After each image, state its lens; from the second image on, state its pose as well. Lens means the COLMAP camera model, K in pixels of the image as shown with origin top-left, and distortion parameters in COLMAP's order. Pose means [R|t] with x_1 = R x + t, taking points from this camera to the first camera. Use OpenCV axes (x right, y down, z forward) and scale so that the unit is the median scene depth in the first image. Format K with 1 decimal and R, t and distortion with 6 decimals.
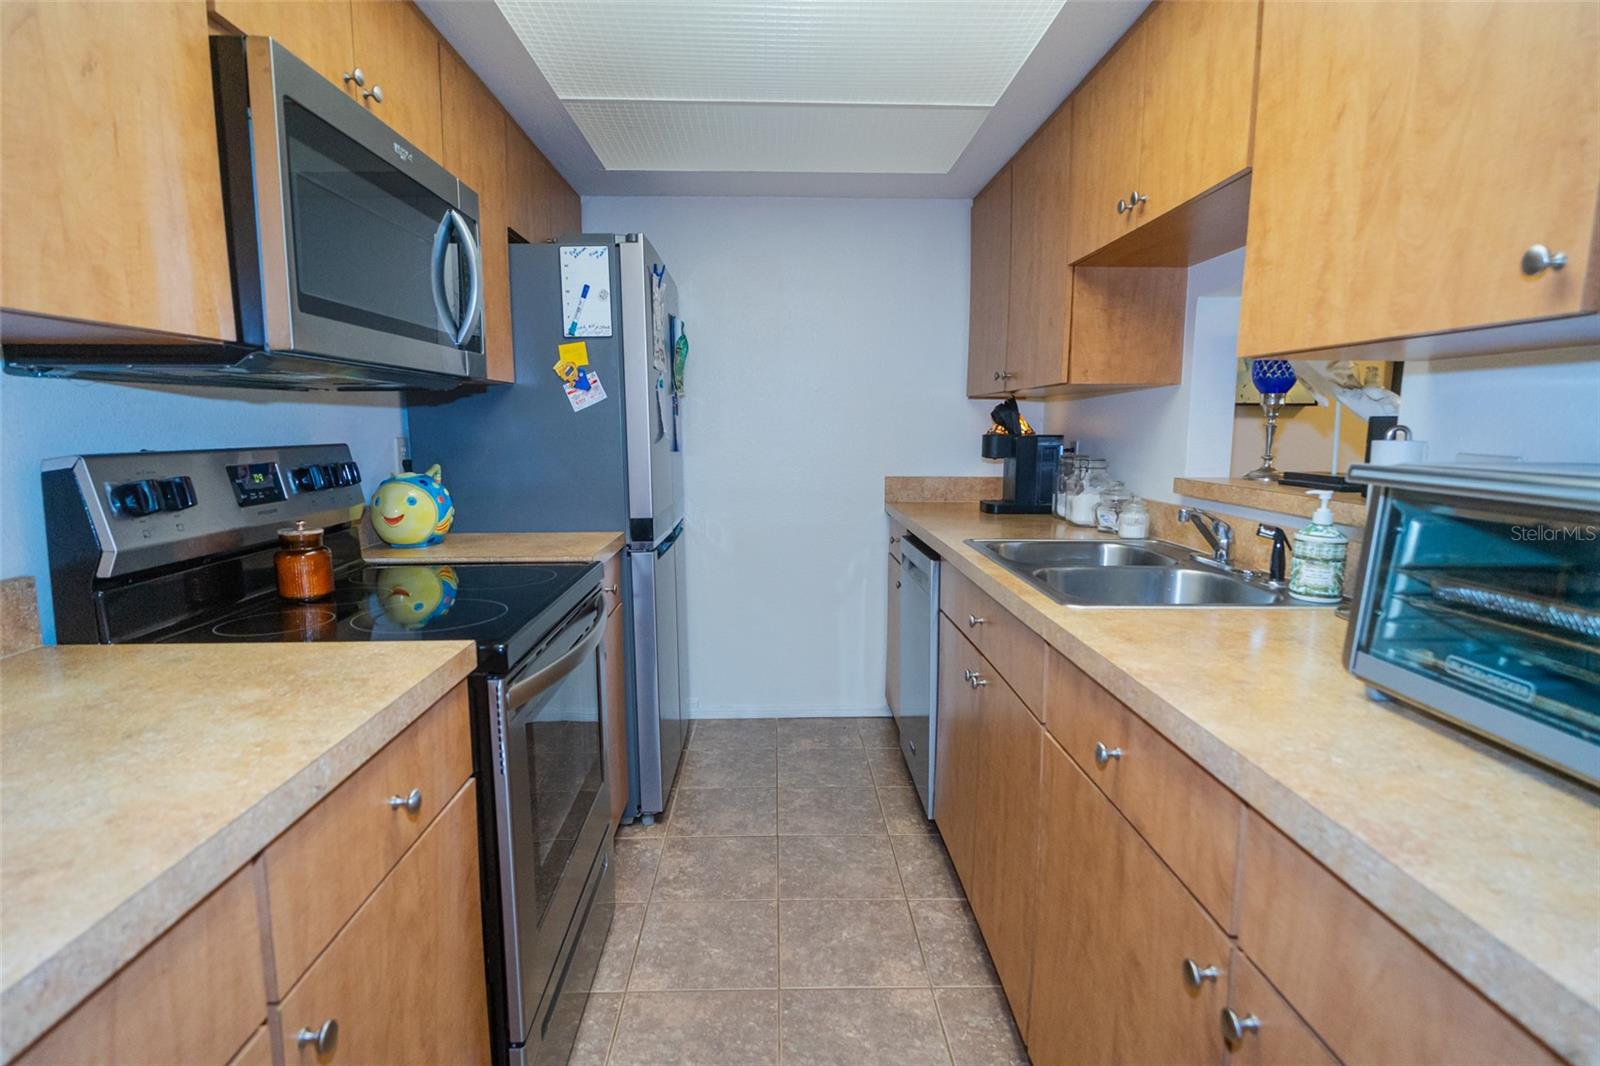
lens RADIAL K [[816.5, 0, 800.0], [0, 816.5, 533.0], [0, 0, 1]] dist [-0.000302, 0.000075]
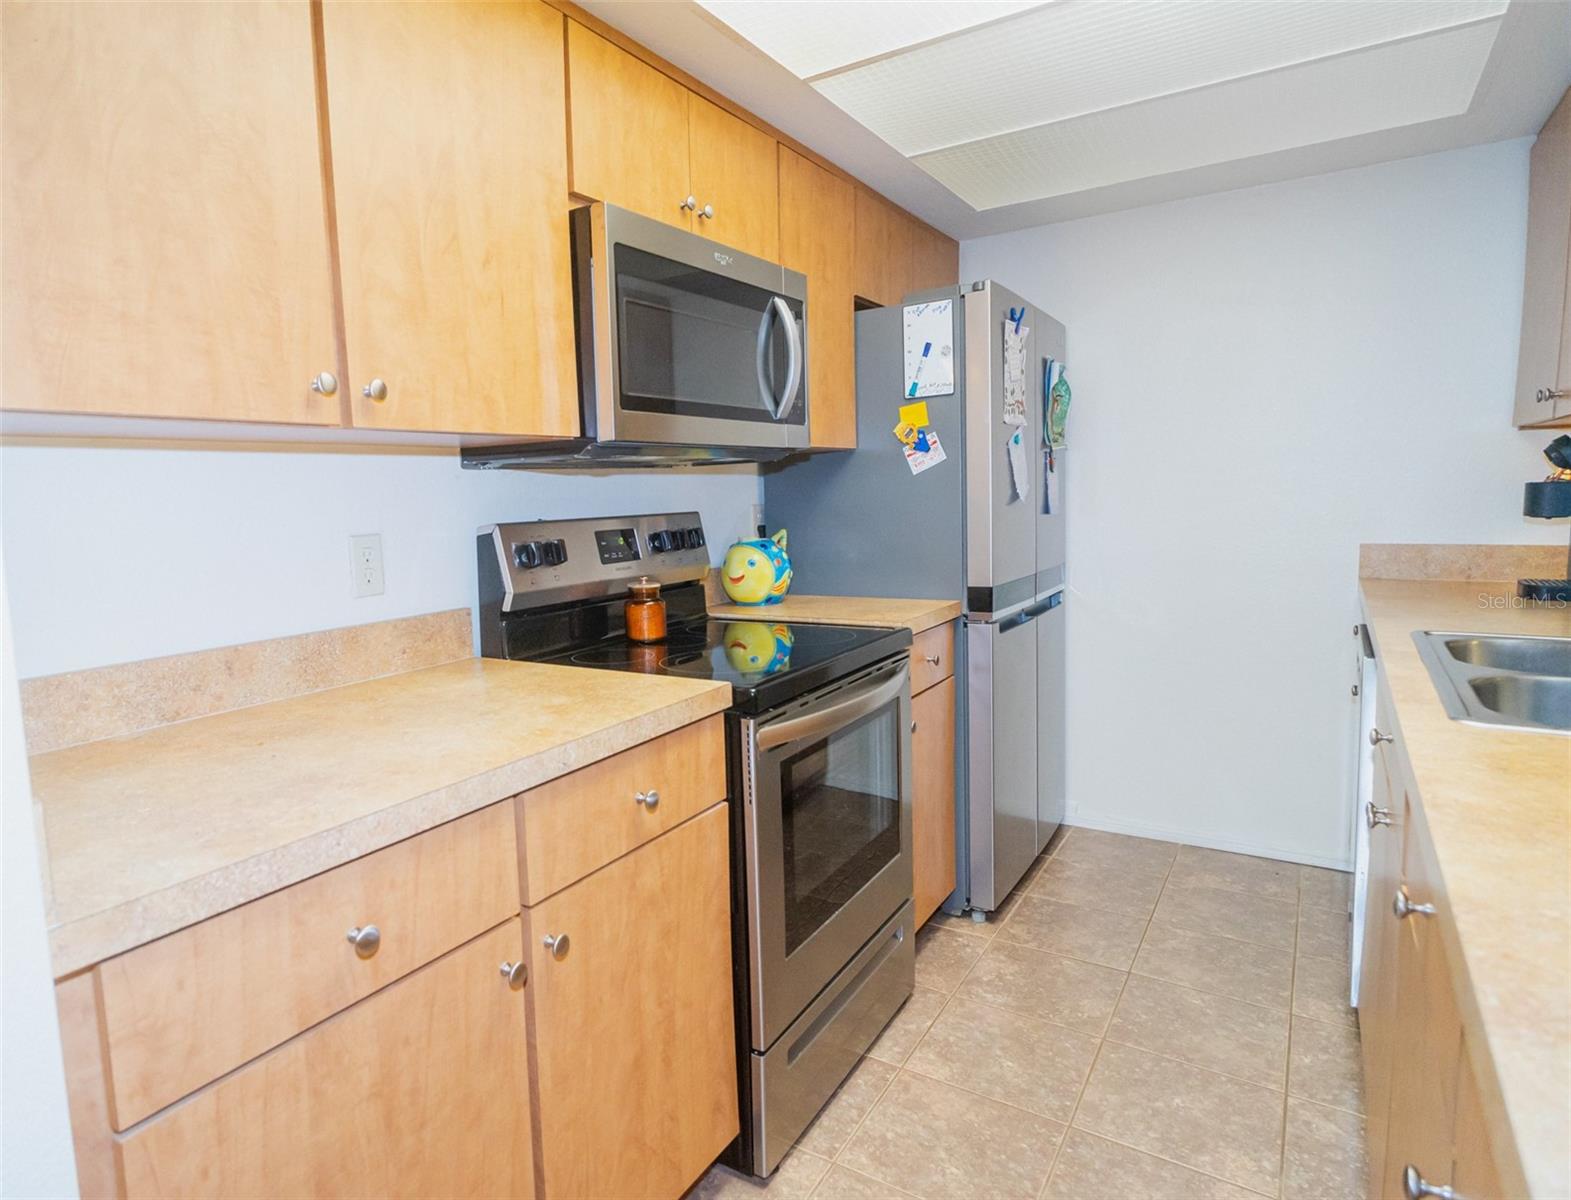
lens RADIAL K [[930.1, 0, 677.7], [0, 930.1, 602.9], [0, 0, 1]] dist [0.001431, 0.001882]
pose [[0.803202, 0.043606, -0.594108, 0.188982], [-0.046323, 0.998869, 0.010688, 0.005626], [0.593902, 0.018937, 0.804314, -0.060476]]
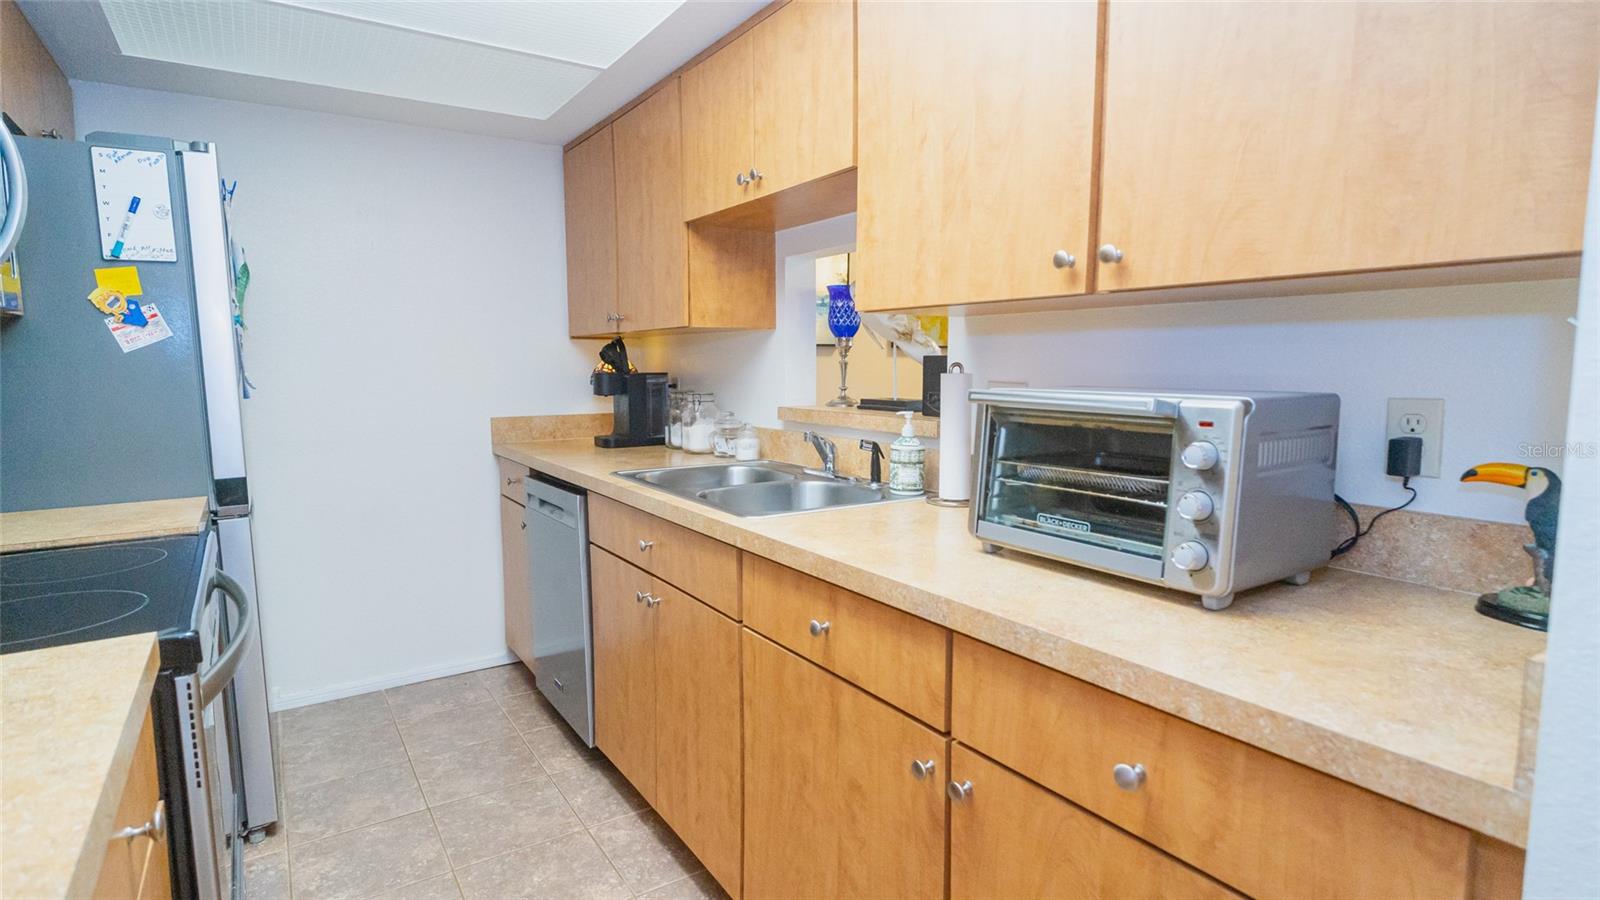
lens RADIAL K [[812.4, 0, 800.0], [0, 812.4, 450.0], [0, 0, 1]] dist [-0.000927, 0.000121]
pose [[0.849120, -0.064560, 0.524240, -0.158750], [0.077227, 0.997011, -0.002304, 0.000303], [-0.522524, 0.042442, 0.851567, -0.027532]]
